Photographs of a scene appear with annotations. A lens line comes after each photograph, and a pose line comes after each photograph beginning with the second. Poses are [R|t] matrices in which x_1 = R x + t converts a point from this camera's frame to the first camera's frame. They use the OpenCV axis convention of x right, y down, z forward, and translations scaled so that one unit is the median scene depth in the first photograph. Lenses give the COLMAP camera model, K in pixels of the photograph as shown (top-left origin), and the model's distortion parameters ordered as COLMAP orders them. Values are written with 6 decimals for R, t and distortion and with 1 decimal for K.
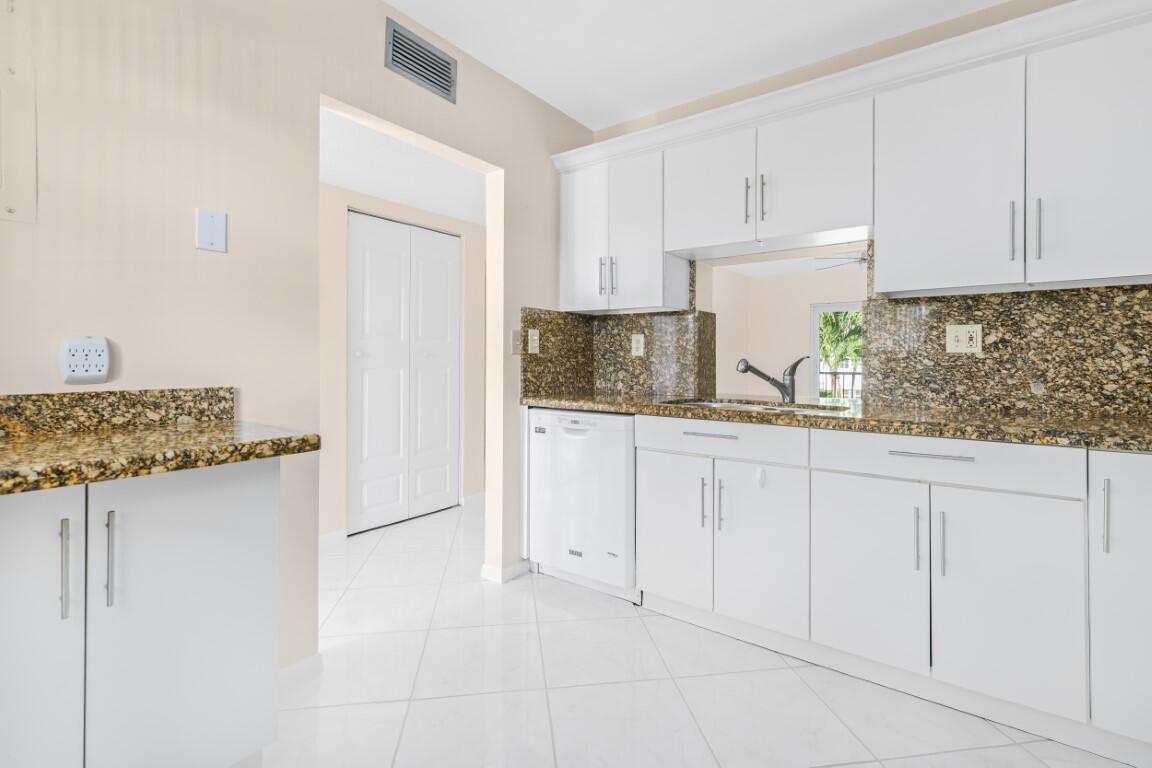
lens RADIAL K [[523.3, 0, 571.1], [0, 523.3, 353.0], [0, 0, 1]] dist [0.009063, -0.001717]
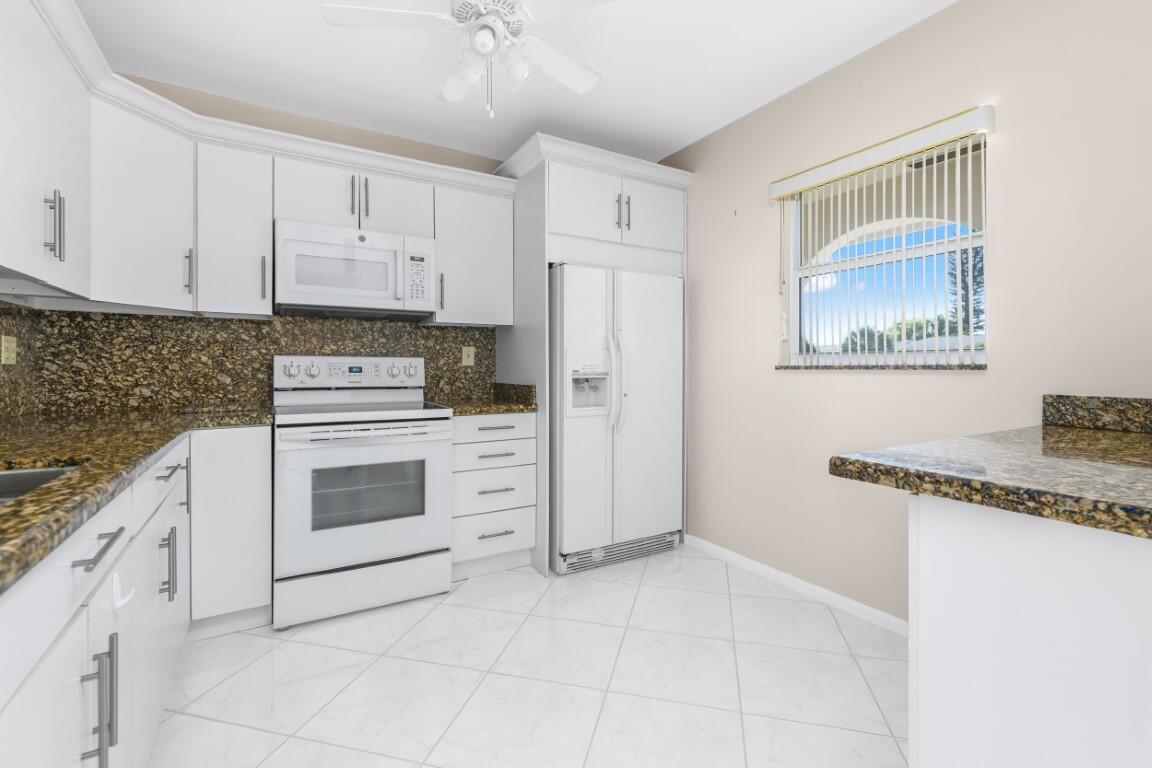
lens RADIAL K [[523.3, 0, 591.5], [0, 523.3, 367.8], [0, 0, 1]] dist [0.009063, -0.001717]
pose [[-0.920632, -0.003723, 0.390413, -0.358755], [-0.003463, 0.999993, 0.001370, 0.006067], [-0.390415, -0.000091, -0.920639, 1.139388]]
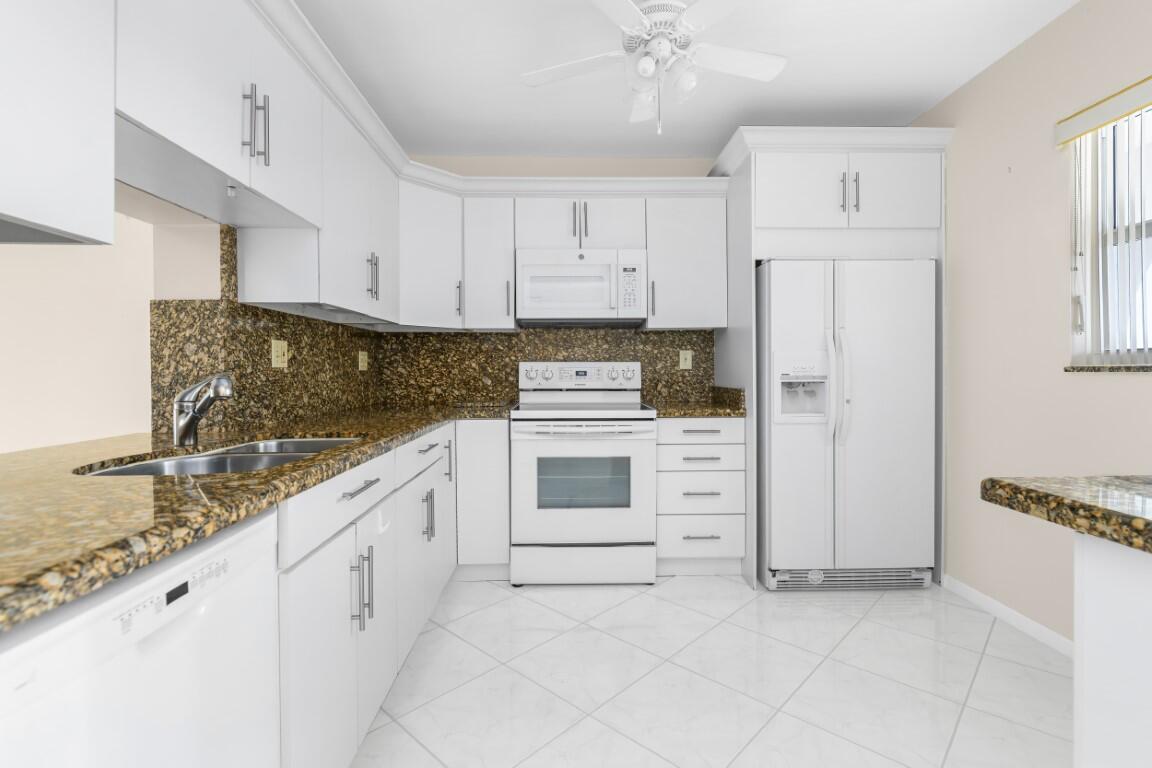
lens RADIAL K [[548.0, 0, 574.9], [0, 548.0, 374.6], [0, 0, 1]] dist [0.001882, -0.000173]
pose [[-0.602482, -0.005166, 0.798116, -0.432950], [0.002663, 0.999960, 0.008483, 0.005573], [-0.798128, 0.007236, -0.602444, 1.124482]]
